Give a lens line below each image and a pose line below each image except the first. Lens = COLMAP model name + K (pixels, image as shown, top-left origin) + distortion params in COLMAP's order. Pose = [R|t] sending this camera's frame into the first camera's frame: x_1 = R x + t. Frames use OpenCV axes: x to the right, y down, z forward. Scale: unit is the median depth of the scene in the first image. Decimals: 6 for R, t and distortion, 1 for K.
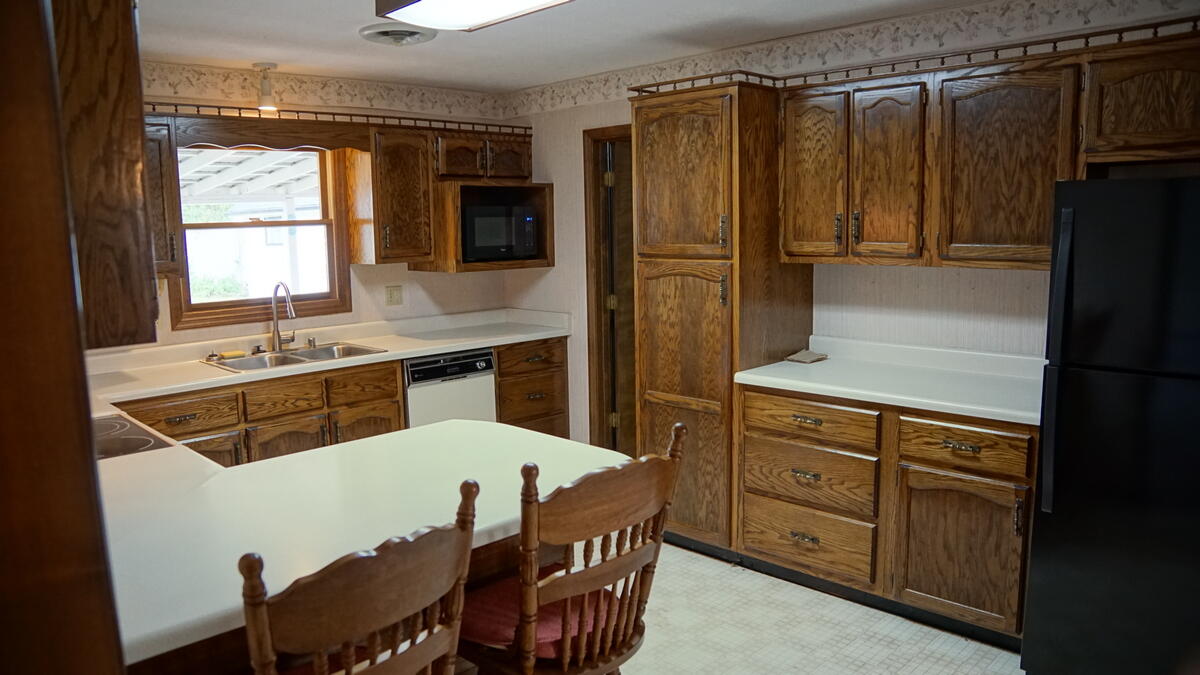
lens RADIAL K [[850.1, 0, 598.2], [0, 850.1, 348.1], [0, 0, 1]] dist [-0.164910, 0.123982]
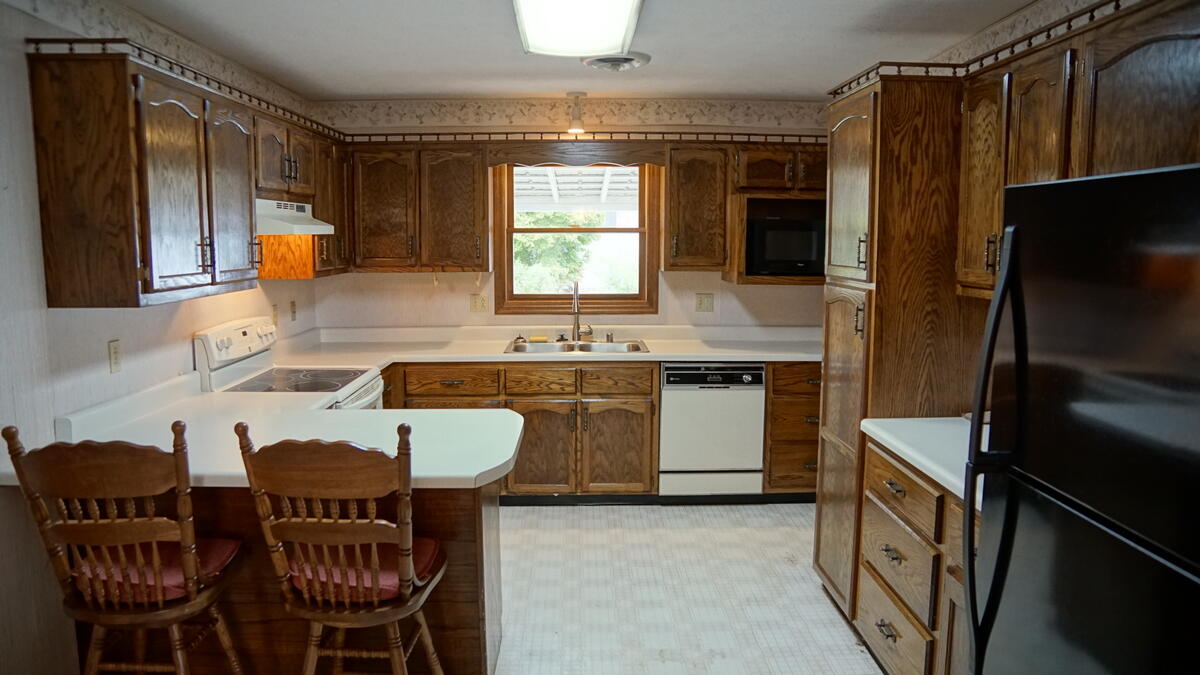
lens RADIAL K [[850.1, 0, 596.8], [0, 850.1, 348.4], [0, 0, 1]] dist [-0.164910, 0.123982]
pose [[0.719520, 0.110999, -0.685543, 0.526726], [-0.117029, 0.992407, 0.037855, -0.040682], [0.684540, 0.052991, 0.727047, 0.197543]]
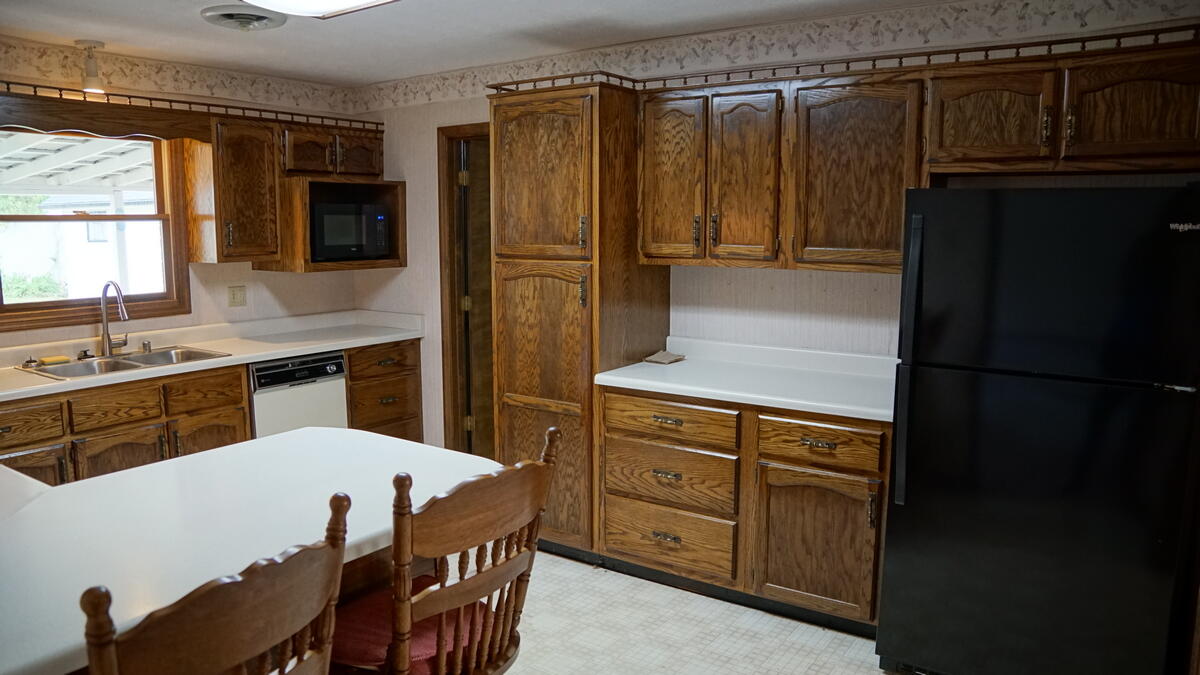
lens RADIAL K [[850.1, 0, 601.2], [0, 850.1, 349.8], [0, 0, 1]] dist [-0.164910, 0.123982]
pose [[0.983019, -0.006837, 0.183378, -0.014473], [0.006624, 0.999976, 0.001770, -0.001545], [-0.183386, -0.000525, 0.983041, 0.013998]]
